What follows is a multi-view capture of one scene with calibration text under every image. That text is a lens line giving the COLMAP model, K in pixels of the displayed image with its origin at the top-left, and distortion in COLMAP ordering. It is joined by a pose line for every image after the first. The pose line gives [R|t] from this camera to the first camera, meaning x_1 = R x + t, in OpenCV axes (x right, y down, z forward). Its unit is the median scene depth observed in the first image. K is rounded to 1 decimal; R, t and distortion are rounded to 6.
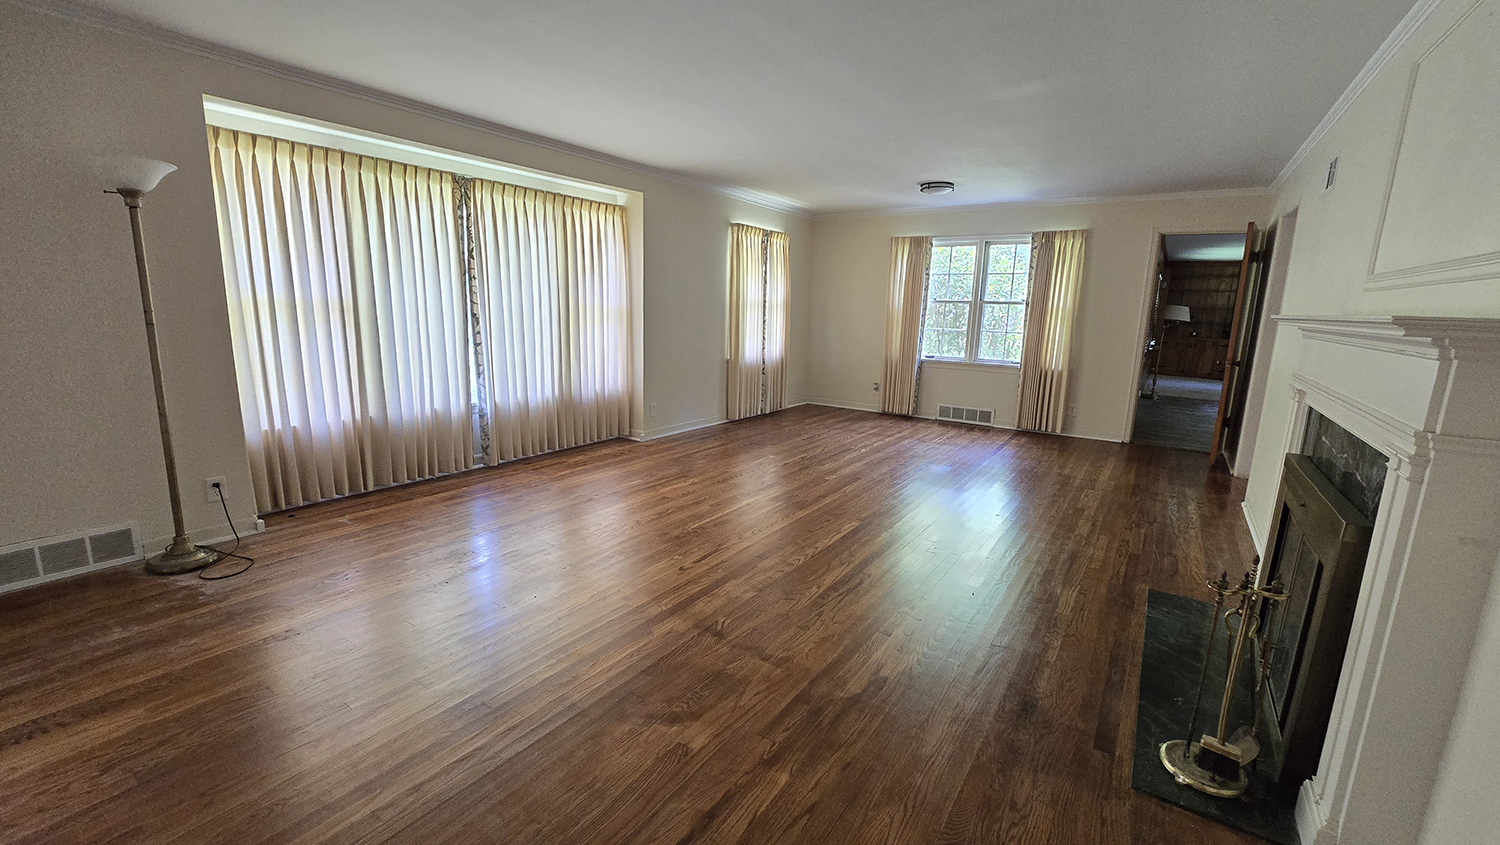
lens RADIAL K [[612.5, 0, 746.6], [0, 612.5, 423.1], [0, 0, 1]] dist [-0.008497, 0.000980]
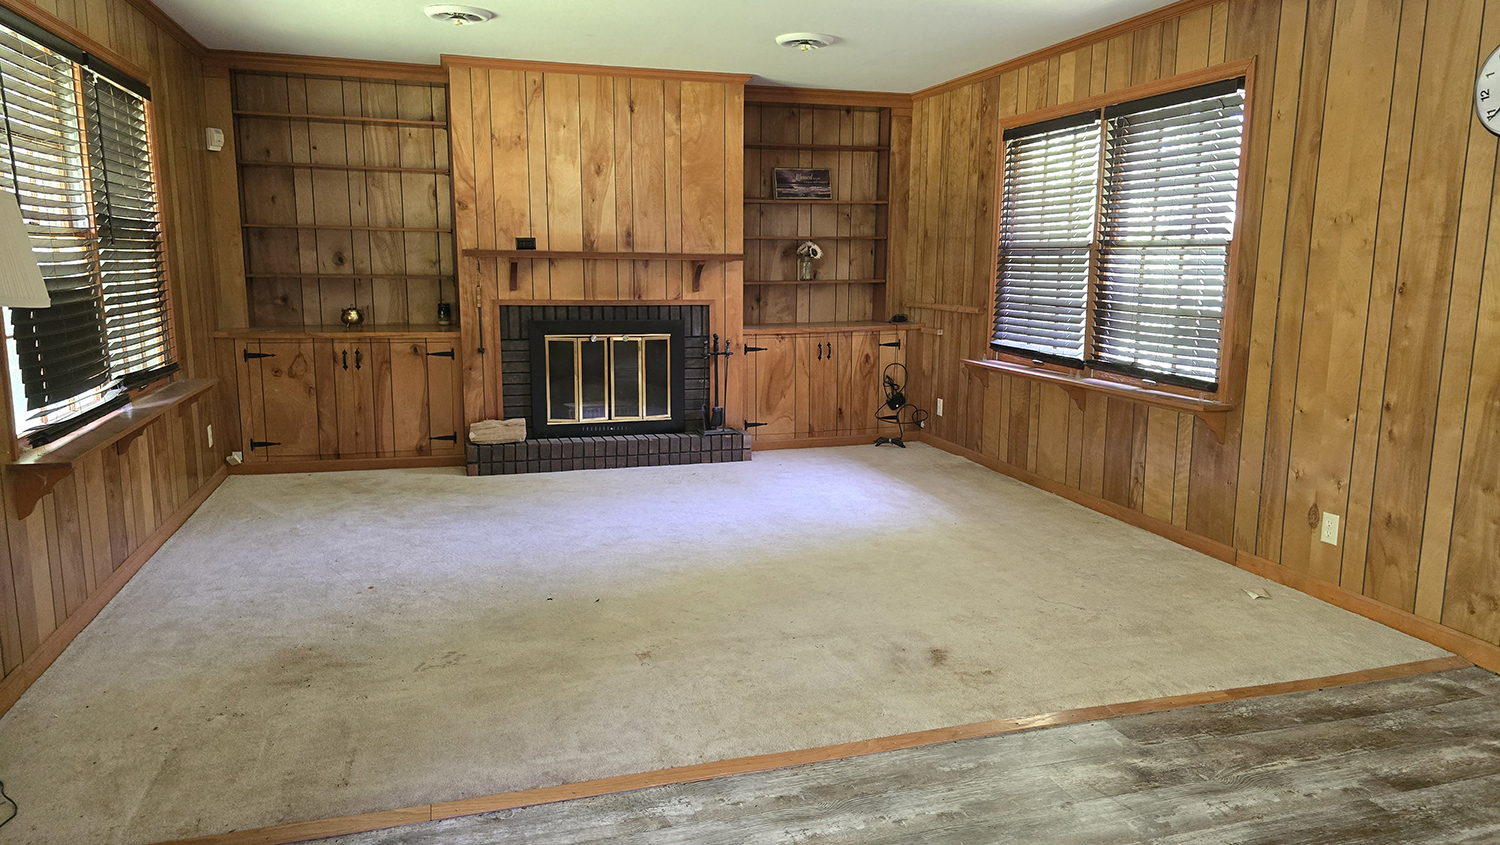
lens RADIAL K [[1009.4, 0, 758.0], [0, 1009.4, 422.1], [0, 0, 1]] dist [0.055099, -0.037767]
pose [[0.625650, -0.156008, 0.764346, 1.193306], [0.167834, 0.983774, 0.063415, -0.238296], [-0.761836, 0.088607, 0.641681, 1.374665]]
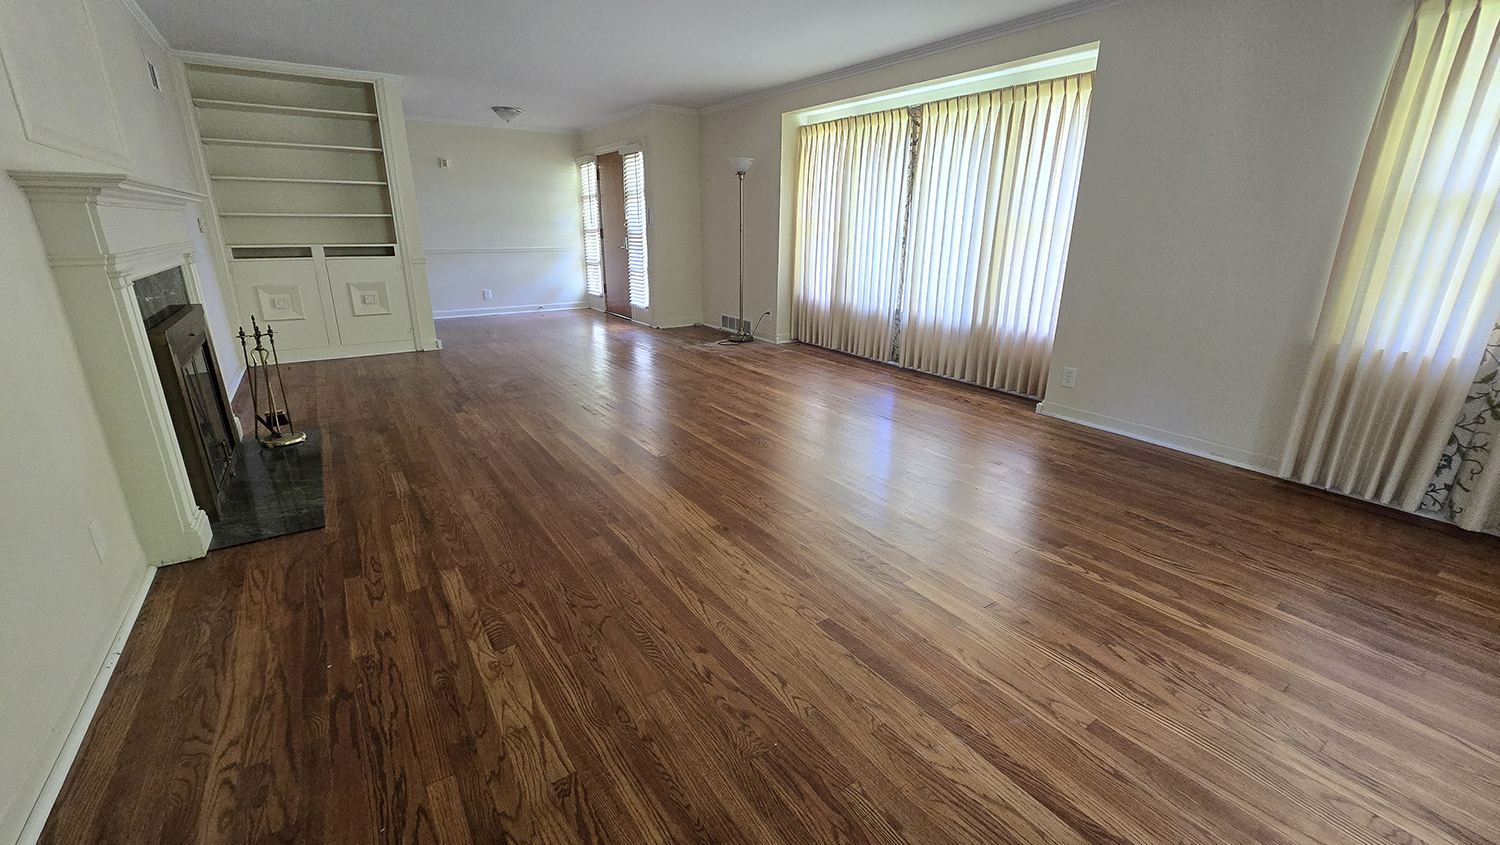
lens RADIAL K [[612.5, 0, 750.8], [0, 612.5, 423.1], [0, 0, 1]] dist [-0.008497, 0.000980]
pose [[-0.358998, 0.254393, -0.898000, 0.674647], [-0.203098, 0.917790, 0.341193, -0.153278], [0.910973, 0.304869, -0.277818, 0.997823]]
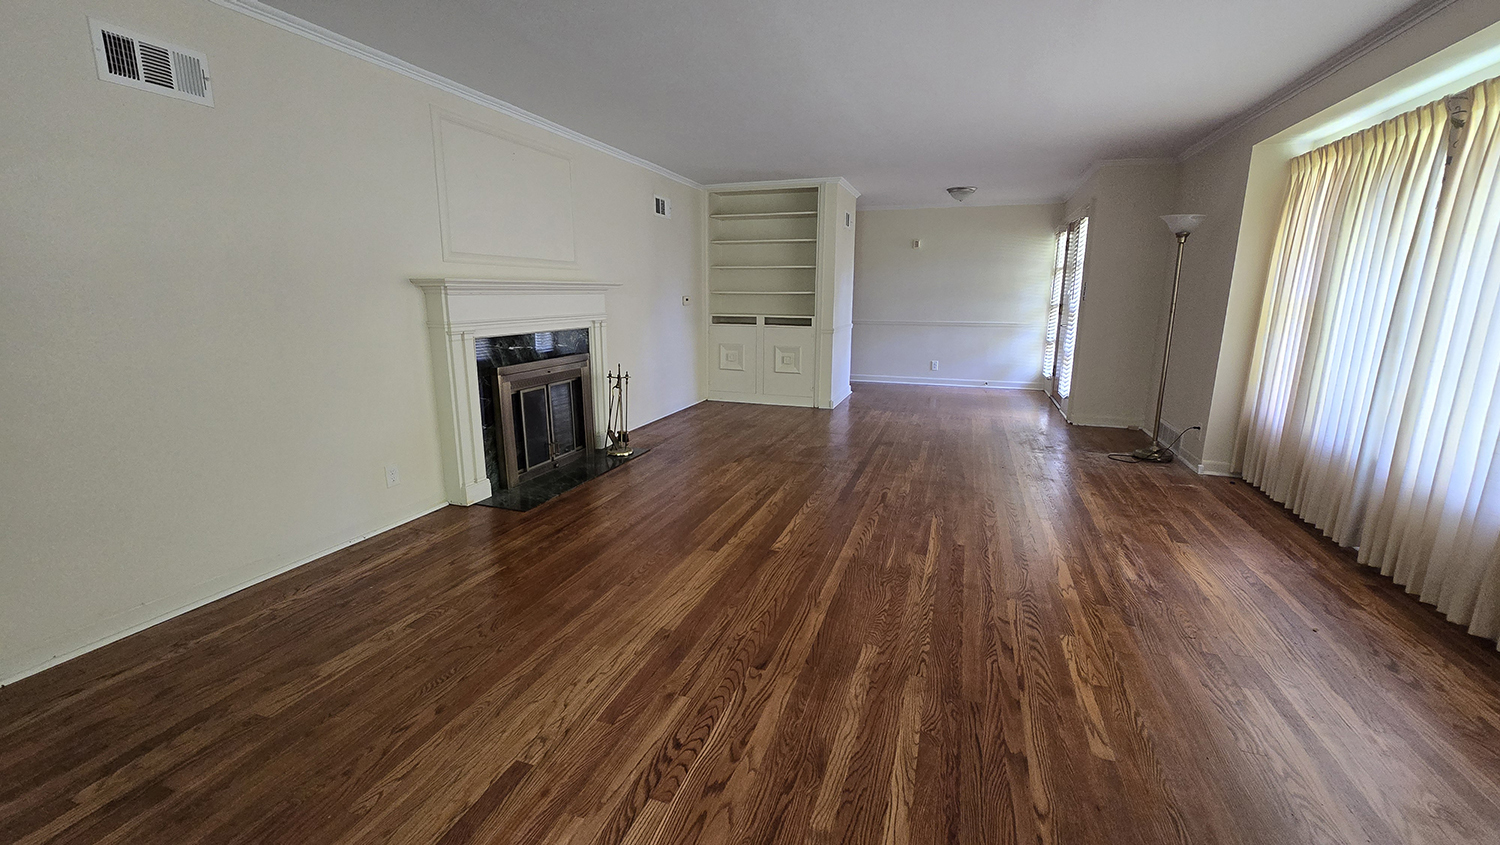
lens RADIAL K [[612.5, 0, 749.3], [0, 612.5, 427.6], [0, 0, 1]] dist [-0.008497, 0.000980]
pose [[-0.964038, 0.022574, -0.264804, 0.317067], [-0.085926, 0.916395, 0.390943, -0.224080], [0.251491, 0.399637, -0.881500, 1.217366]]
